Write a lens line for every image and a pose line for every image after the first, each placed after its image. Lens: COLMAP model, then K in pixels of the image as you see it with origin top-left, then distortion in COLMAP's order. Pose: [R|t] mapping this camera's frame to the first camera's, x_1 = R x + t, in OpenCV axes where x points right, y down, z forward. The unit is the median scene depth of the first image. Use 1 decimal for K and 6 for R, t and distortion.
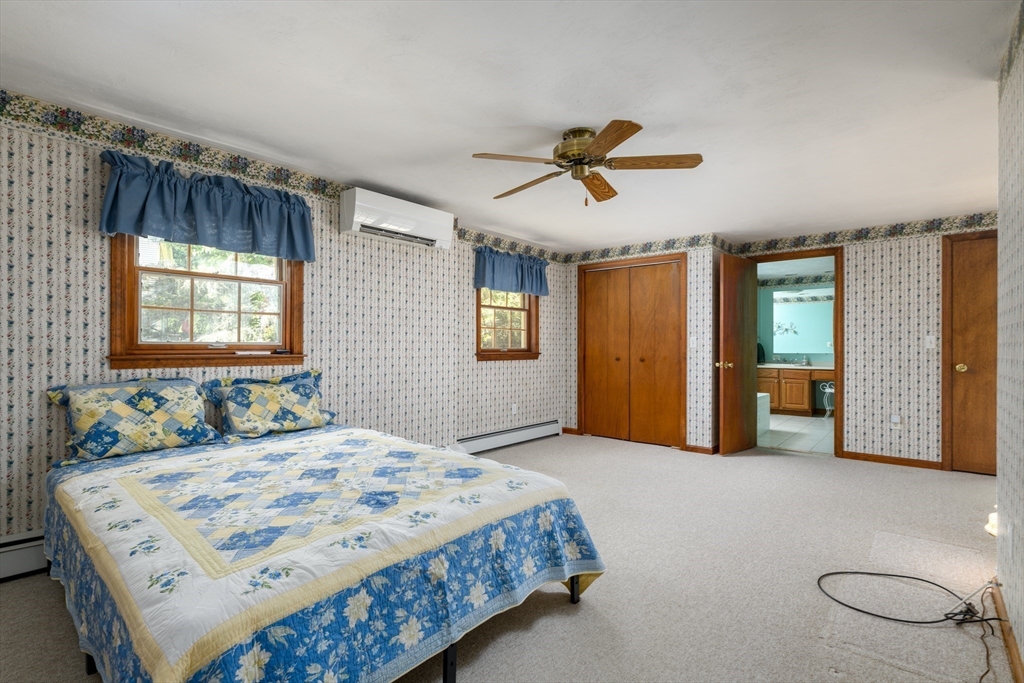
lens RADIAL K [[485.9, 0, 512.0], [0, 485.9, 341.5], [0, 0, 1]] dist [-0.001371, -0.000309]
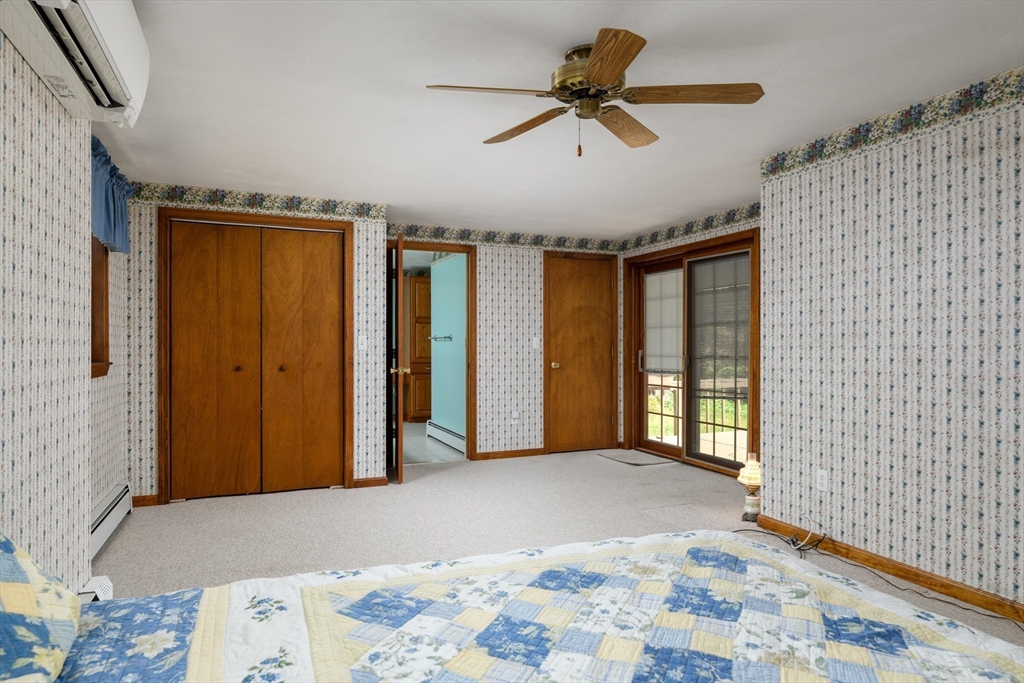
lens RADIAL K [[608.2, 0, 512.0], [0, 608.2, 341.5], [0, 0, 1]] dist [-0.001964, -0.000602]
pose [[0.446652, 0.002766, 0.894703, -0.380319], [-0.006232, 0.999981, 0.000020, -0.001937], [-0.894686, -0.005585, 0.446661, 0.373380]]
